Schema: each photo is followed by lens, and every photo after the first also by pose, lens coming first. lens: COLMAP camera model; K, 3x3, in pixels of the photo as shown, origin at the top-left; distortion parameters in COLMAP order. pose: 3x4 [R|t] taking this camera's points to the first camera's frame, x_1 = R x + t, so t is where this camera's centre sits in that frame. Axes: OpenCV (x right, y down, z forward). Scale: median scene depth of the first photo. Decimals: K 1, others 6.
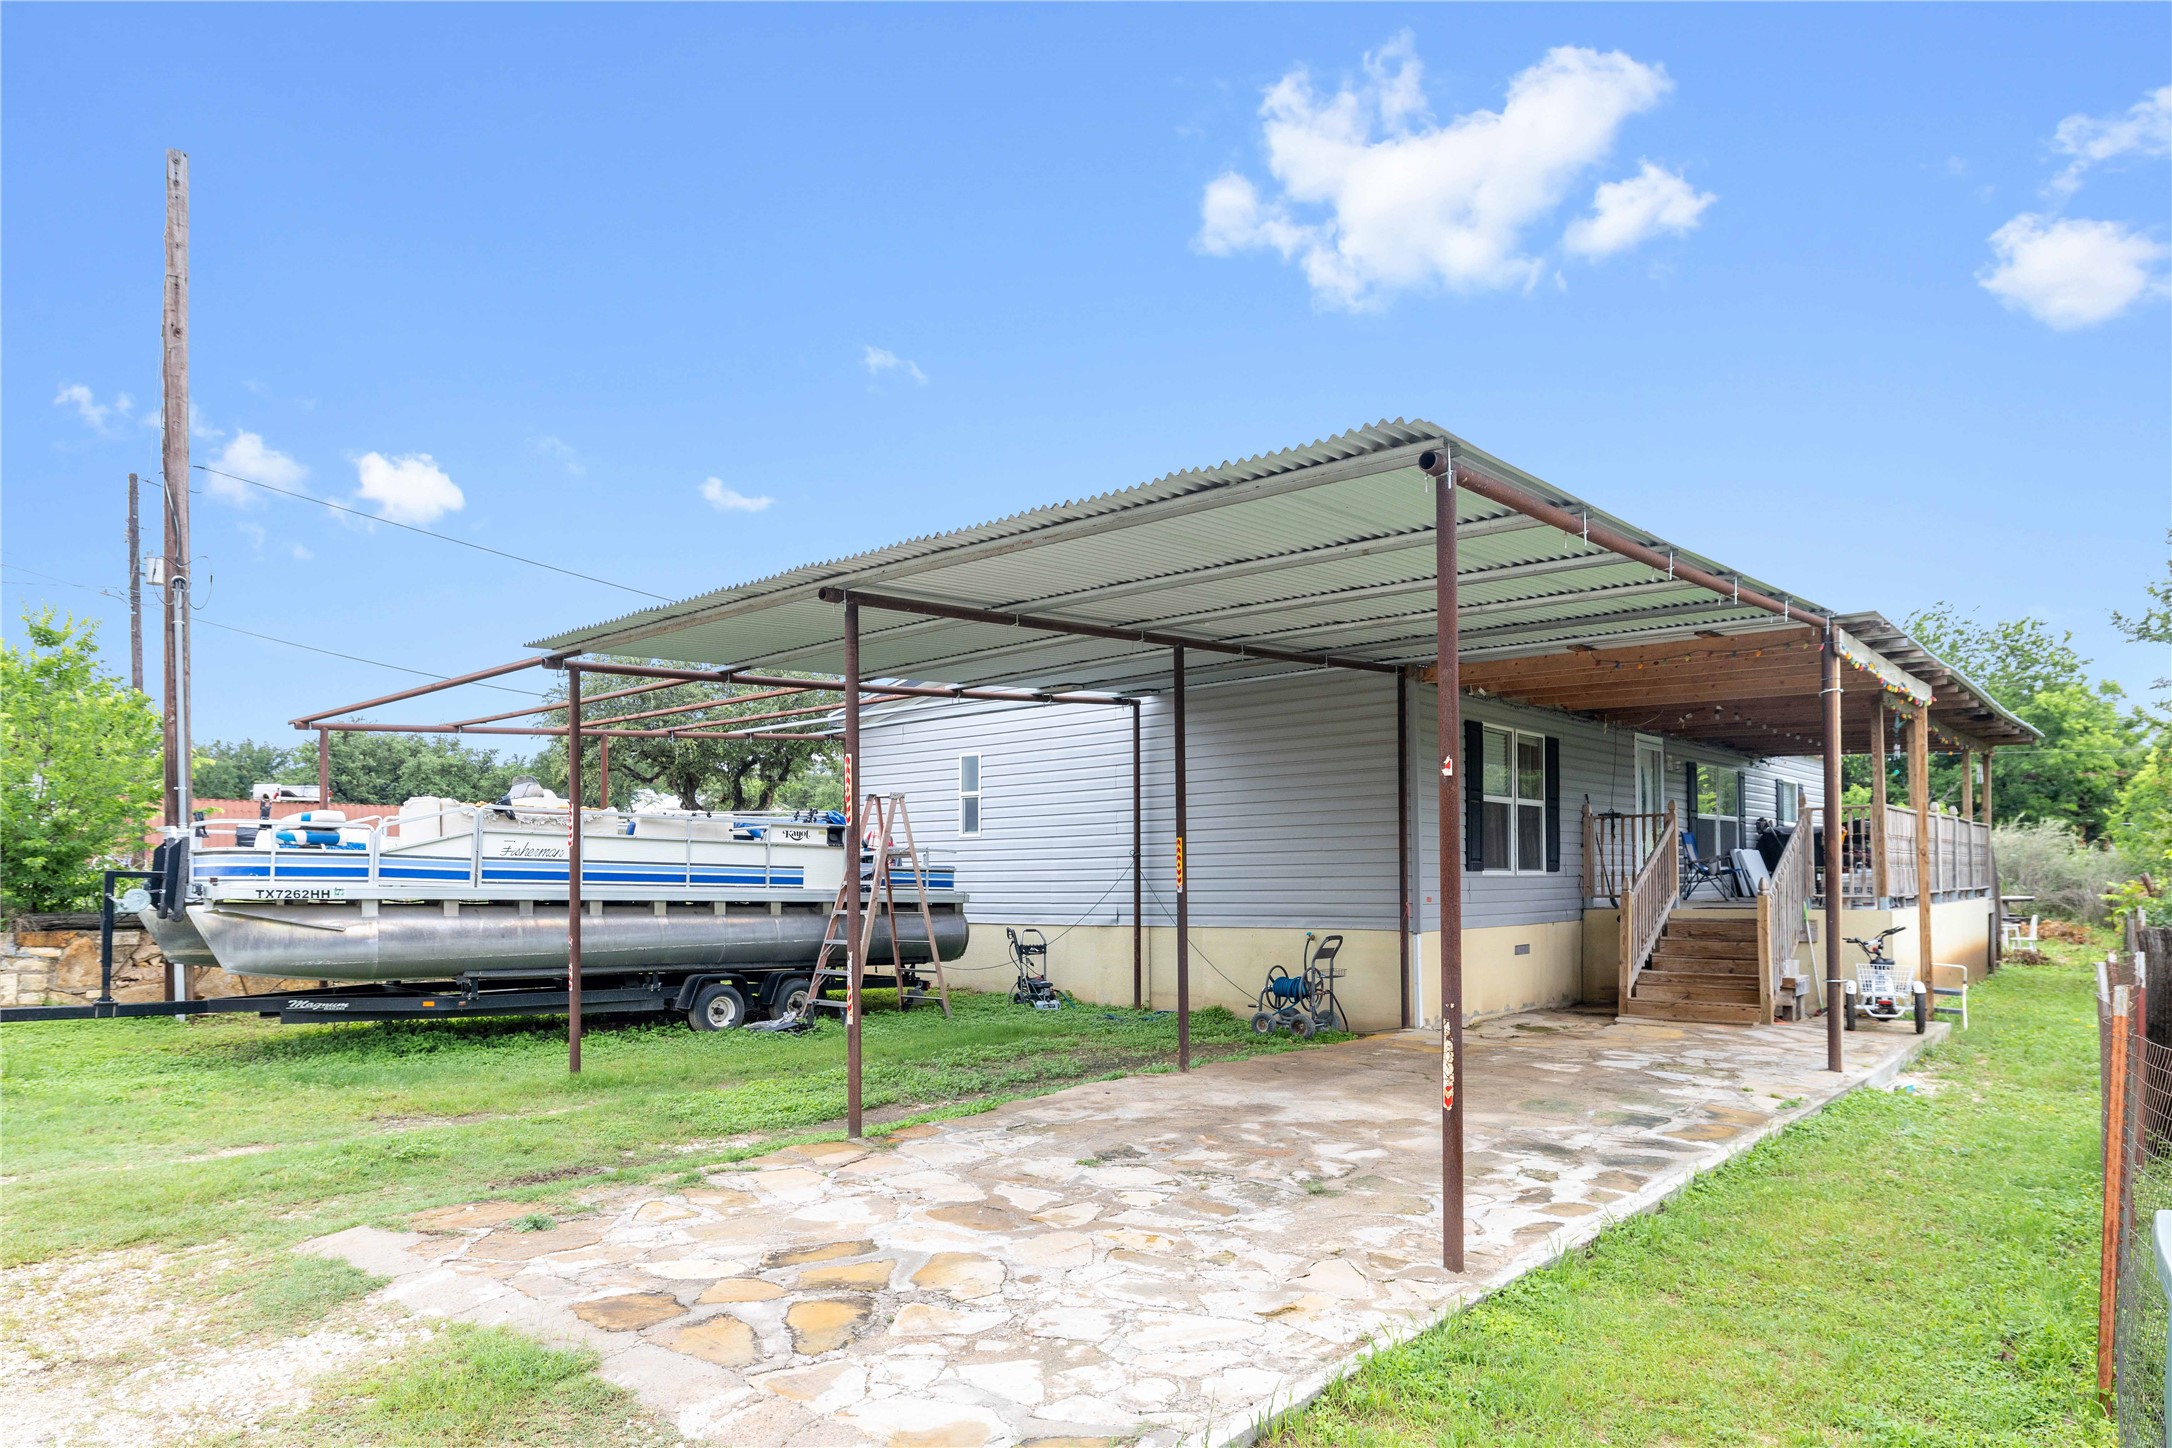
lens RADIAL K [[1306.6, 0, 1095.2], [0, 1306.6, 909.4], [0, 0, 1]] dist [0.005011, 0.000901]
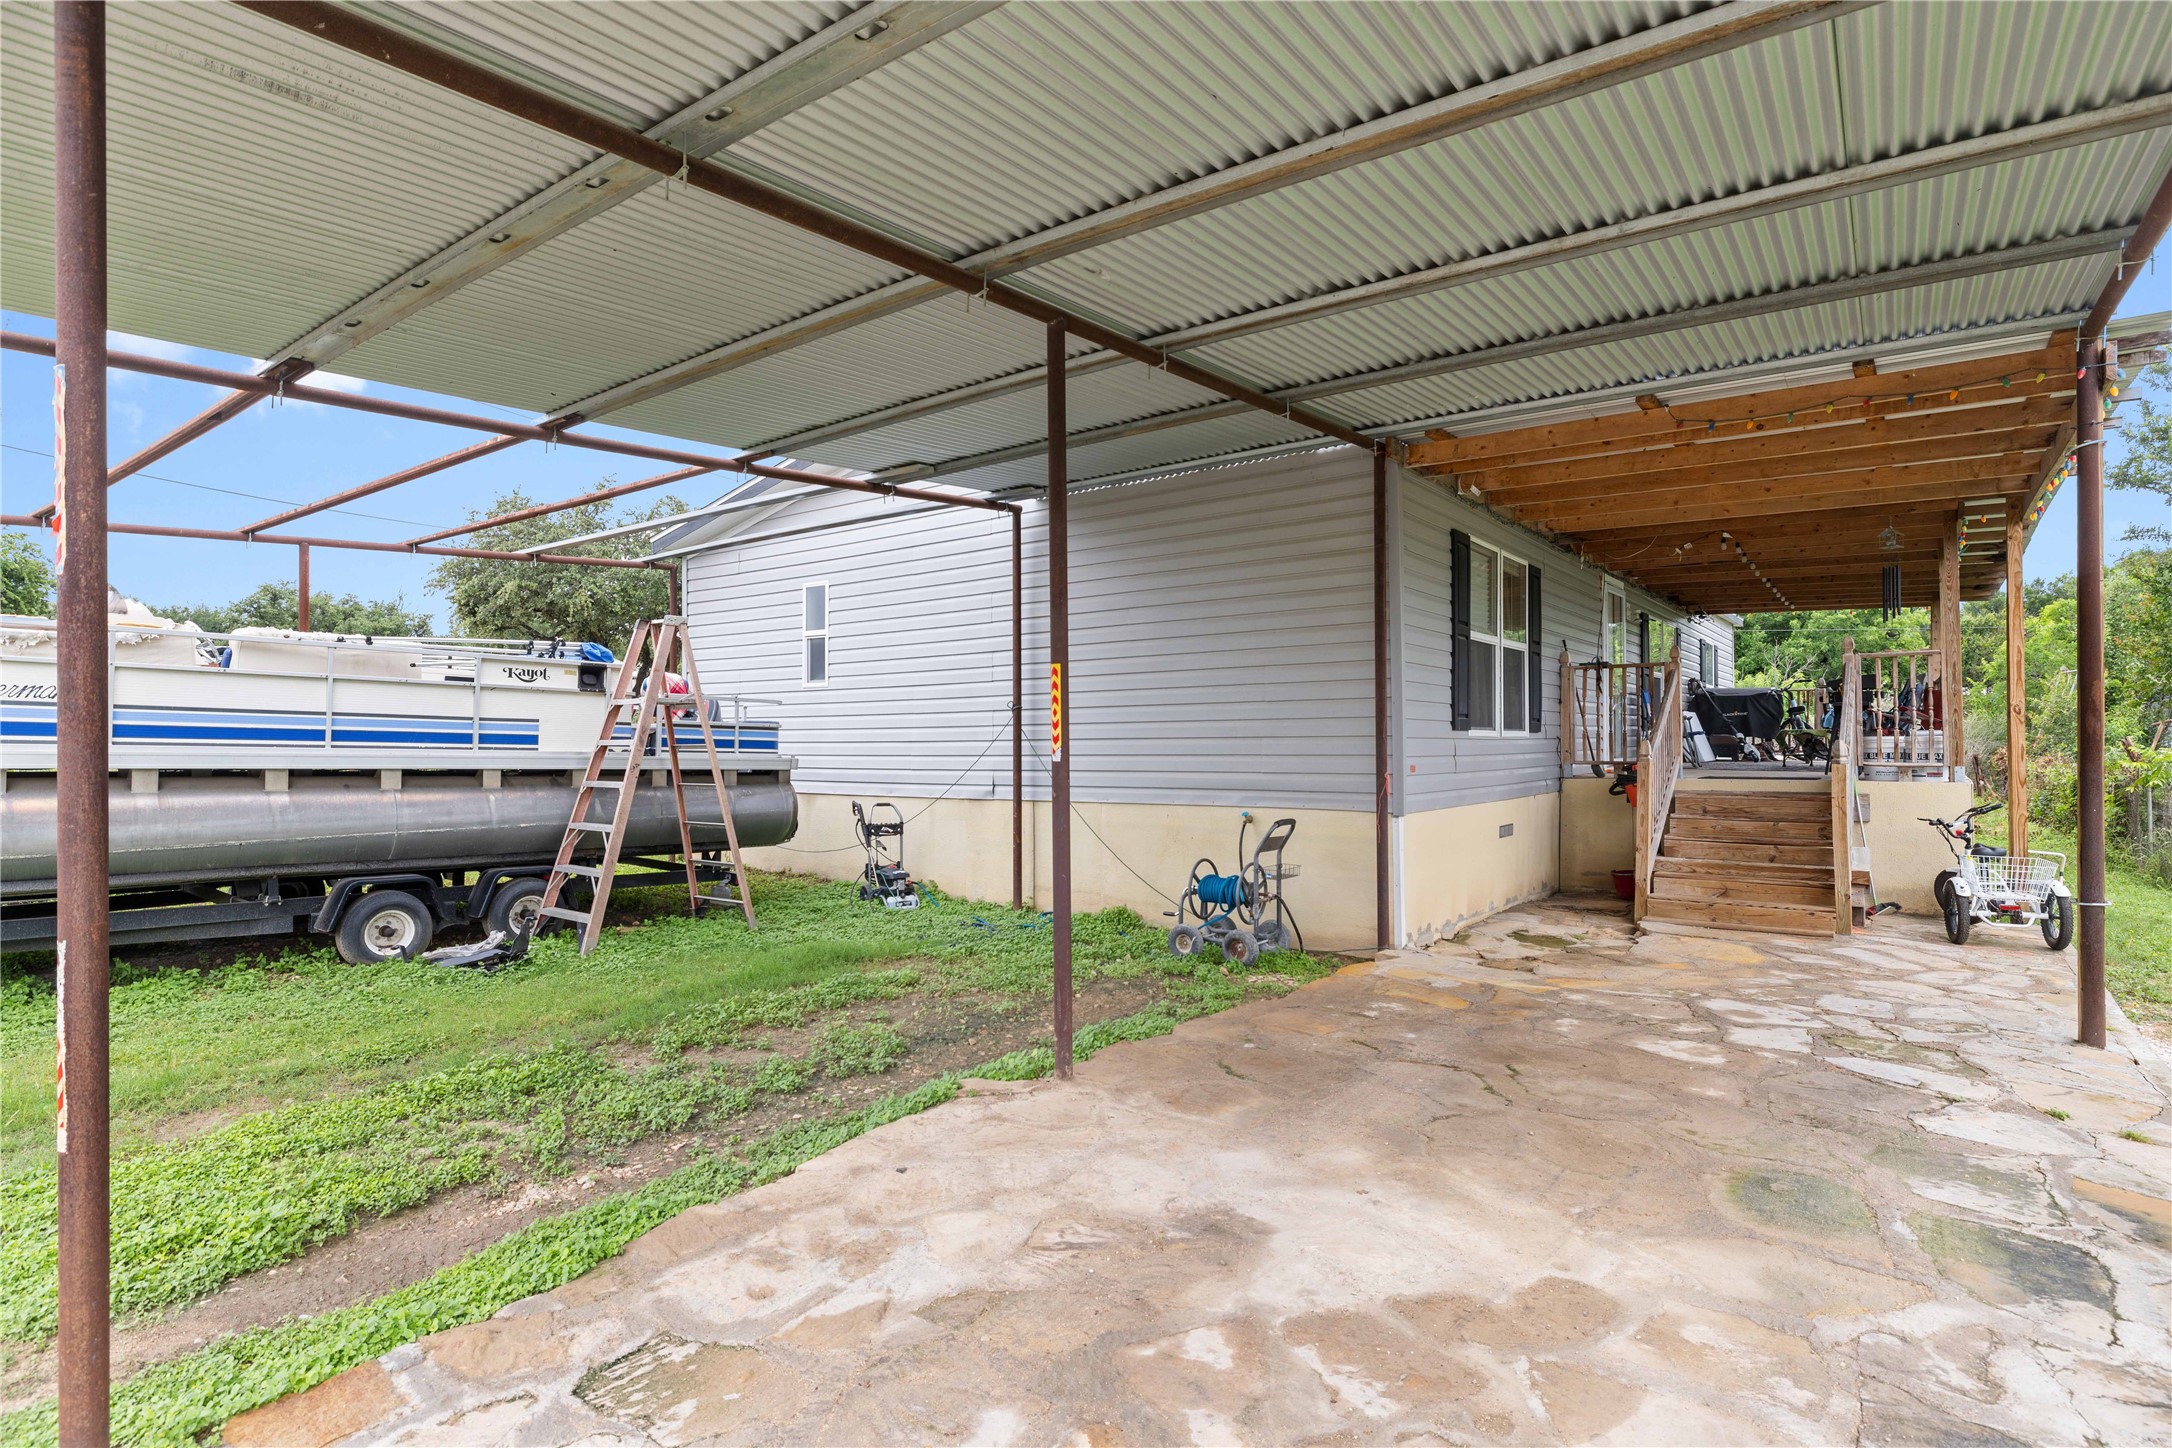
lens RADIAL K [[1108.7, 0, 1064.5], [0, 1108.7, 744.8], [0, 0, 1]] dist [-0.001826, -0.000335]
pose [[0.999042, 0.003795, 0.043594, 0.034868], [-0.002921, 0.999794, -0.020097, -0.007820], [-0.043661, 0.019950, 0.998847, 0.384769]]
